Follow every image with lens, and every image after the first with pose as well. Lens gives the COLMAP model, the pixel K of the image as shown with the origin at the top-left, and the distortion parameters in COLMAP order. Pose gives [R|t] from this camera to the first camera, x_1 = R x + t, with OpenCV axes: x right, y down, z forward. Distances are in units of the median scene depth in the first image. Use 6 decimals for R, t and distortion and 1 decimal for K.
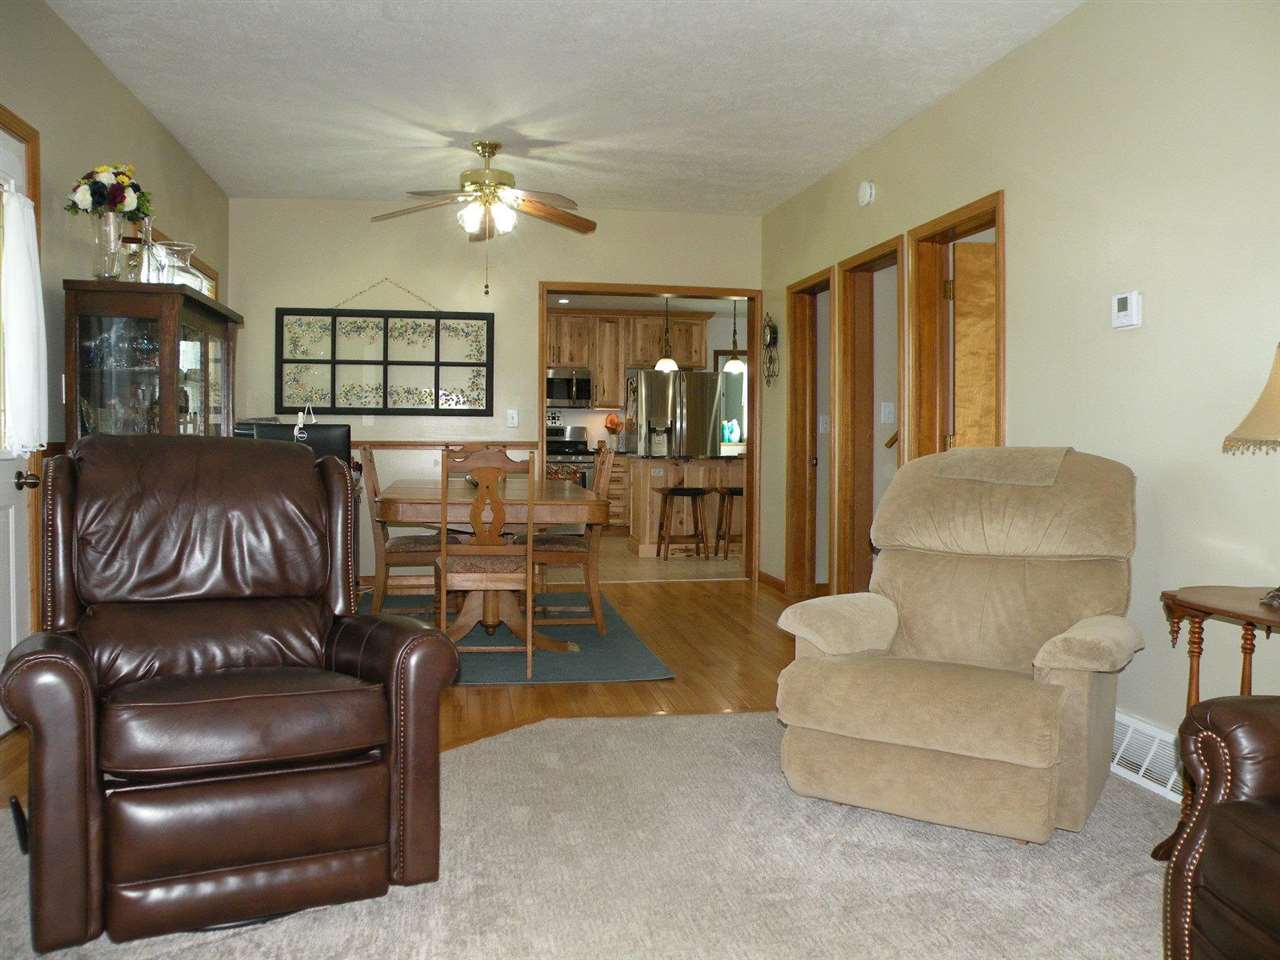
lens RADIAL K [[1024.0, 0, 639.7], [0, 1024.0, 476.4], [0, 0, 1]] dist [-0.119577, 0.023380]
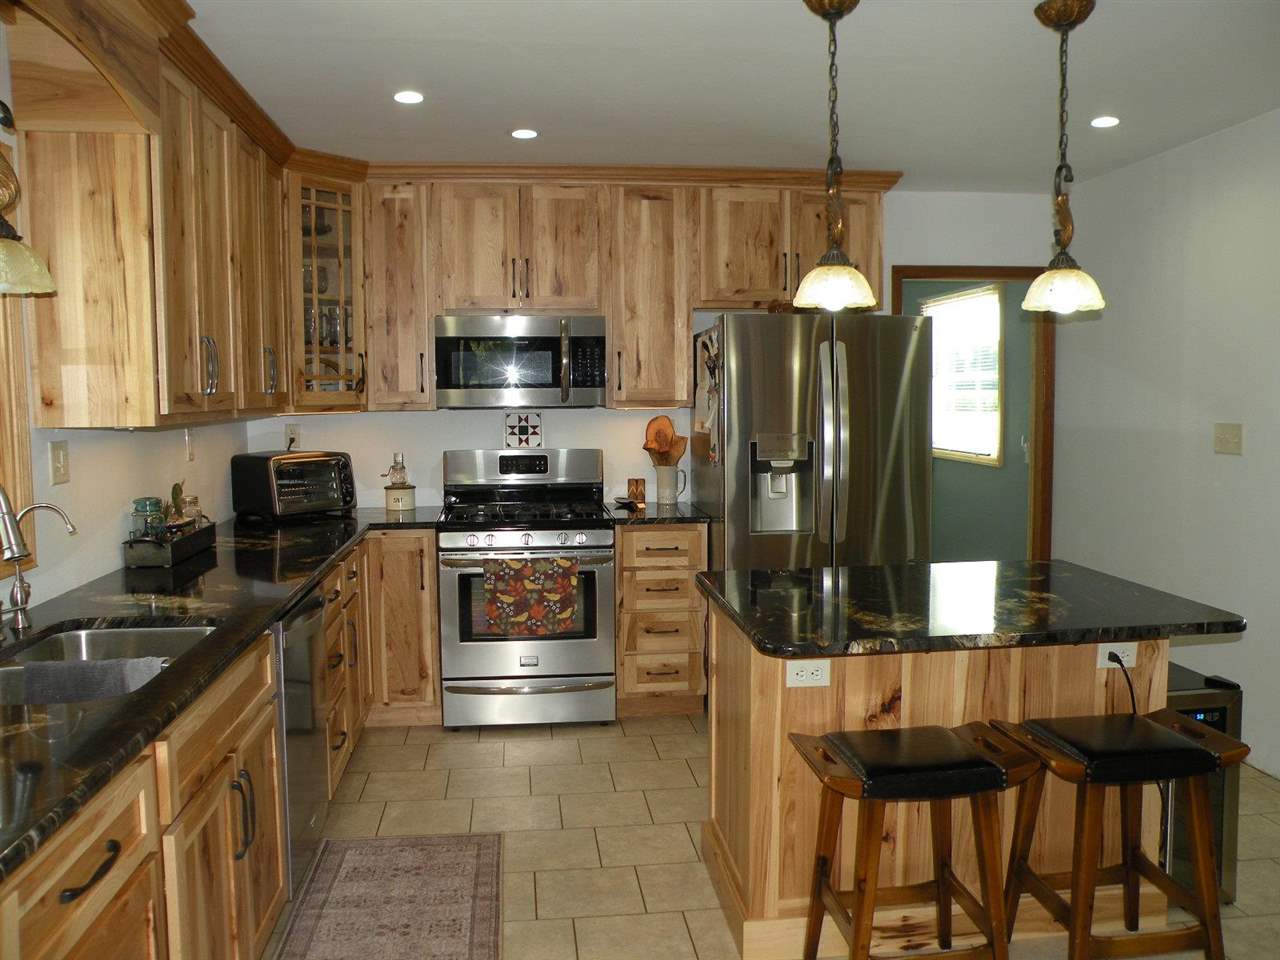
lens RADIAL K [[1024.0, 0, 641.2], [0, 1024.0, 480.7], [0, 0, 1]] dist [-0.119577, 0.023380]
pose [[0.997829, -0.011925, -0.064772, -0.007818], [0.015006, 0.998769, 0.047283, -0.056811], [0.064128, -0.048152, 0.996779, 0.587982]]
